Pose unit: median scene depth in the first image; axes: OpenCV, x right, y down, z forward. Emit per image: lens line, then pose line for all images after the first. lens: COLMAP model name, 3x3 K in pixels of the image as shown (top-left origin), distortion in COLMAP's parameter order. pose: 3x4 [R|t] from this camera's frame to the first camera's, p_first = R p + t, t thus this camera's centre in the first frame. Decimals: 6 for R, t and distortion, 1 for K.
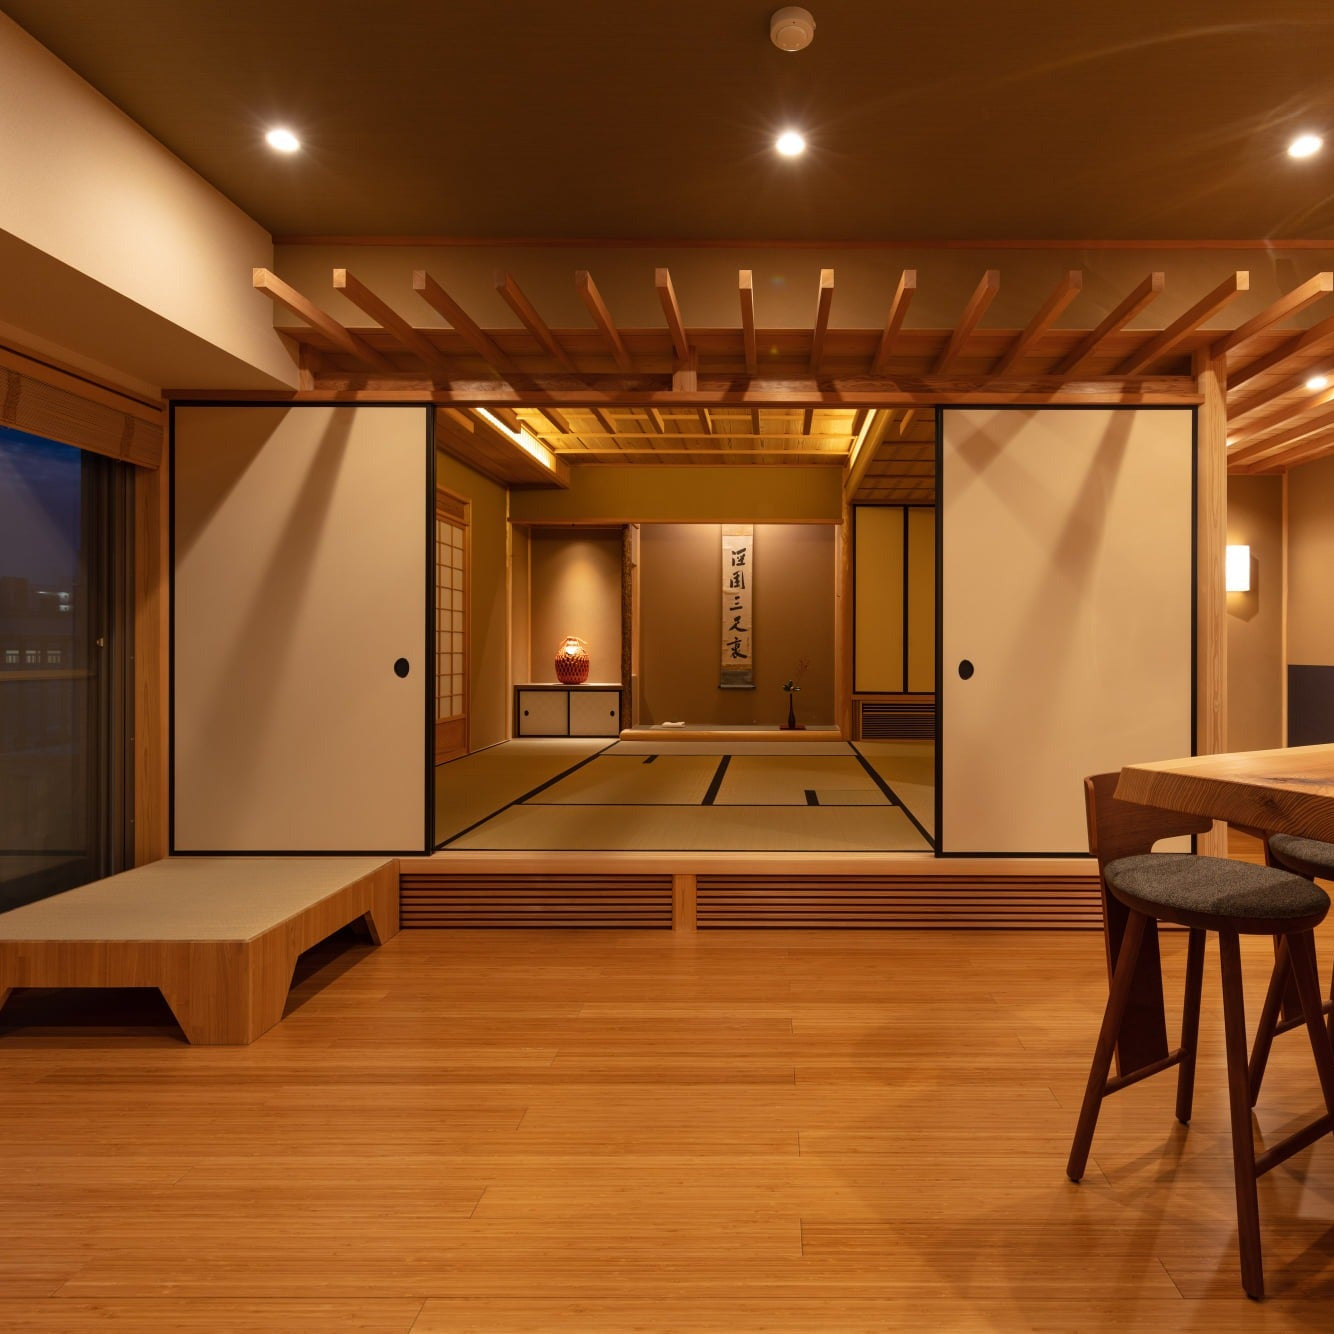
lens RADIAL K [[1138.3, 0, 668.0], [0, 1138.3, 665.1], [0, 0, 1]] dist [-0.006362, -0.001651]
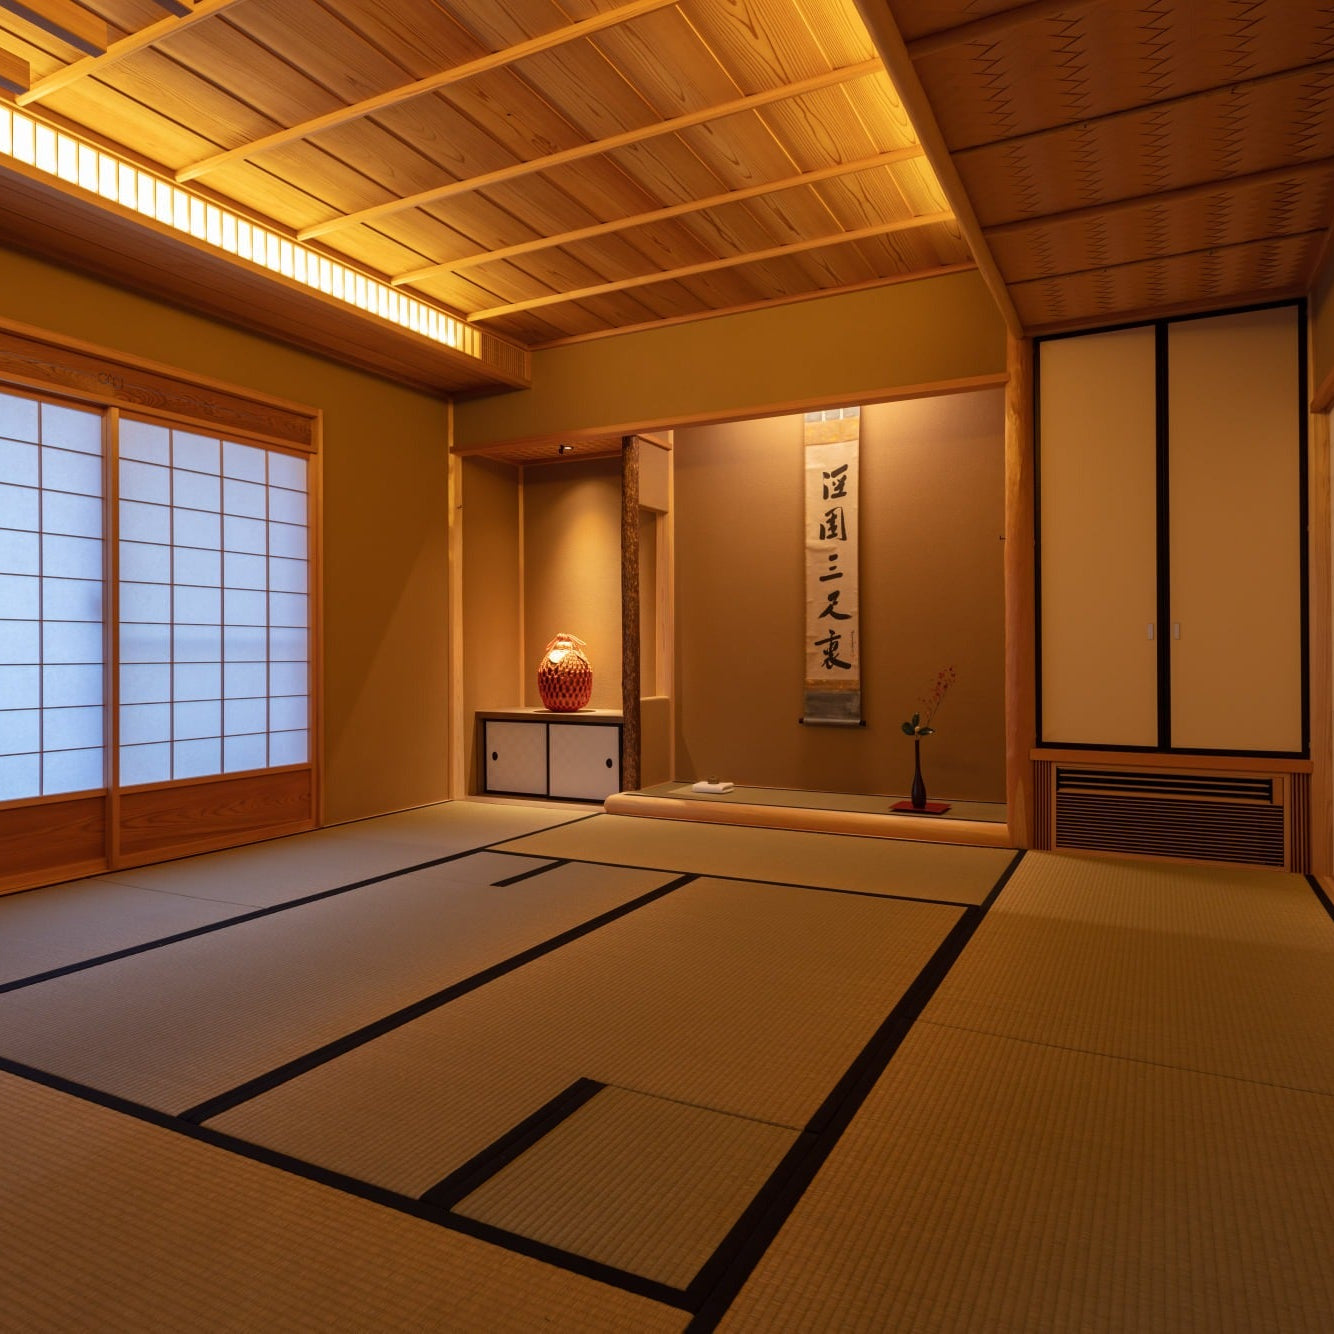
lens RADIAL K [[948.6, 0, 667.9], [0, 948.6, 665.8], [0, 0, 1]] dist [0.003856, 0.000501]
pose [[0.890771, -0.001215, -0.454451, 0.196624], [0.003835, 0.999981, 0.004843, -0.010015], [0.454437, -0.006056, 0.890758, 0.561867]]
